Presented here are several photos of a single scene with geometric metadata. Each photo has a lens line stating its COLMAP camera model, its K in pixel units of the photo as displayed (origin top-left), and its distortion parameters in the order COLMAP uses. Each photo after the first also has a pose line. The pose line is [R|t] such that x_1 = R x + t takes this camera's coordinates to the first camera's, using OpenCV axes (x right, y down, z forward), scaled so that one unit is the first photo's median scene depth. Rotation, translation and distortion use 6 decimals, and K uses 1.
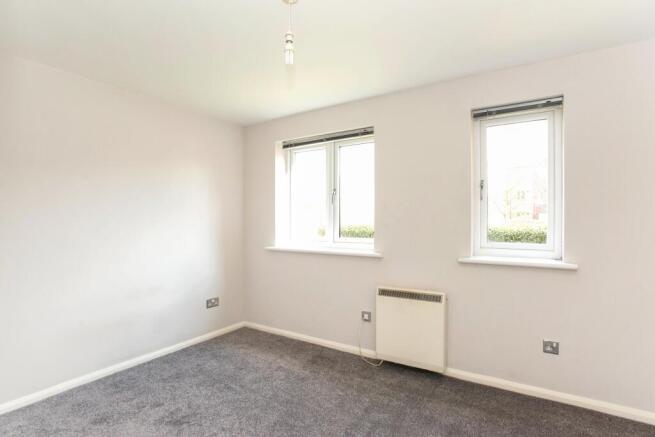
lens RADIAL K [[294.9, 0, 328.0], [0, 294.9, 224.3], [0, 0, 1]] dist [-0.000674, -0.000218]
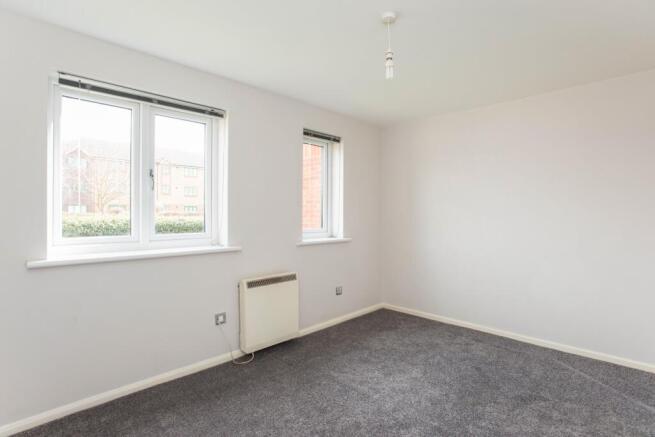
lens RADIAL K [[317.9, 0, 328.2], [0, 317.9, 211.1], [0, 0, 1]] dist [-0.000679, -0.000133]
pose [[0.306893, 0.005562, 0.951728, -0.672624], [0.008097, 0.999931, -0.008454, -0.004695], [-0.951709, 0.010301, 0.306827, 0.376600]]
